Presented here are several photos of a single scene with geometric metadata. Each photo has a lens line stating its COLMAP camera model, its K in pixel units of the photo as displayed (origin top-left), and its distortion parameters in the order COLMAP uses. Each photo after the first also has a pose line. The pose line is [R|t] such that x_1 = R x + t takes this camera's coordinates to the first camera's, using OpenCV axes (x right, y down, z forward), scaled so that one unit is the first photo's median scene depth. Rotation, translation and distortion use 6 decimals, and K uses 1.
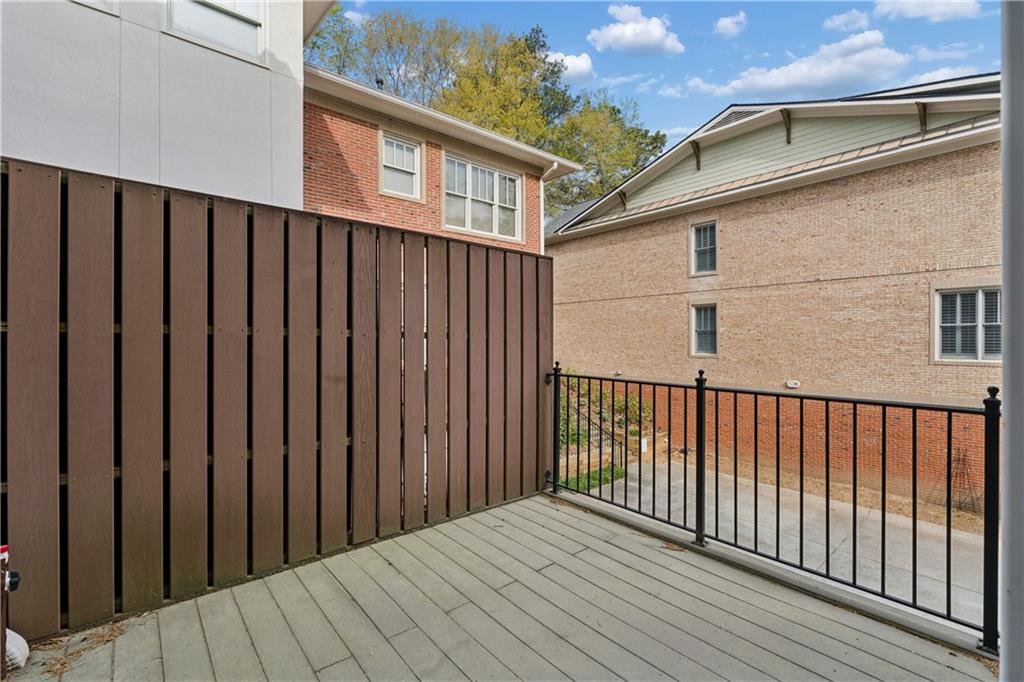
lens RADIAL K [[448.2, 0, 509.9], [0, 448.2, 341.2], [0, 0, 1]] dist [-0.006723, -0.000232]
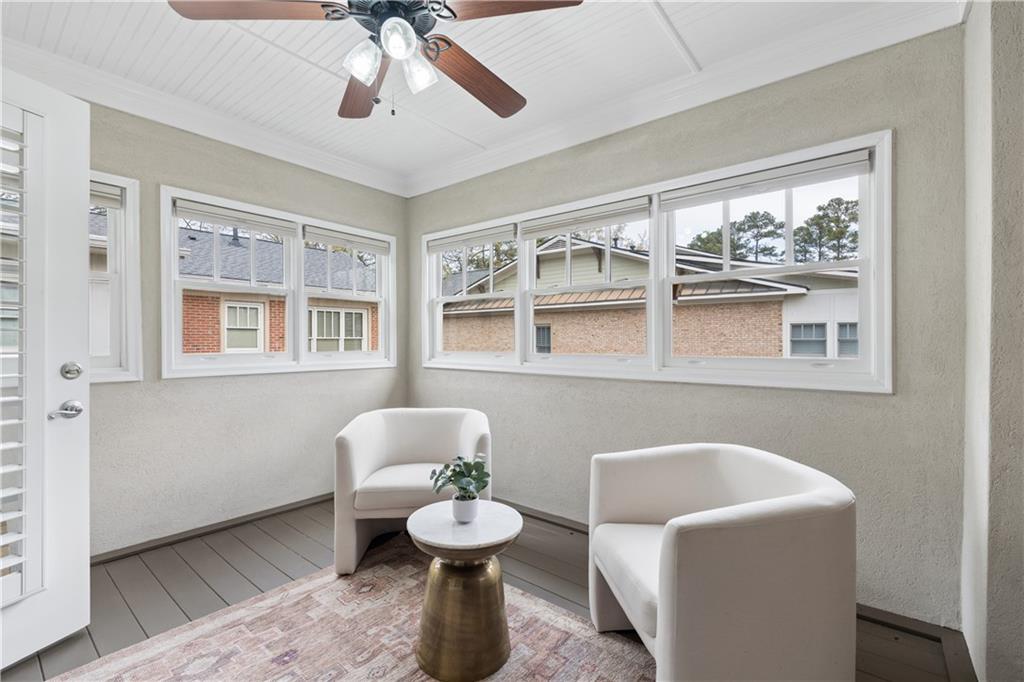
lens RADIAL K [[448.2, 0, 512.9], [0, 448.2, 340.4], [0, 0, 1]] dist [-0.006723, -0.000232]
pose [[0.981273, -0.000316, 0.192622, 0.147435], [0.000884, 0.999996, -0.002865, -0.248802], [-0.192621, 0.002981, 0.981269, -0.173659]]
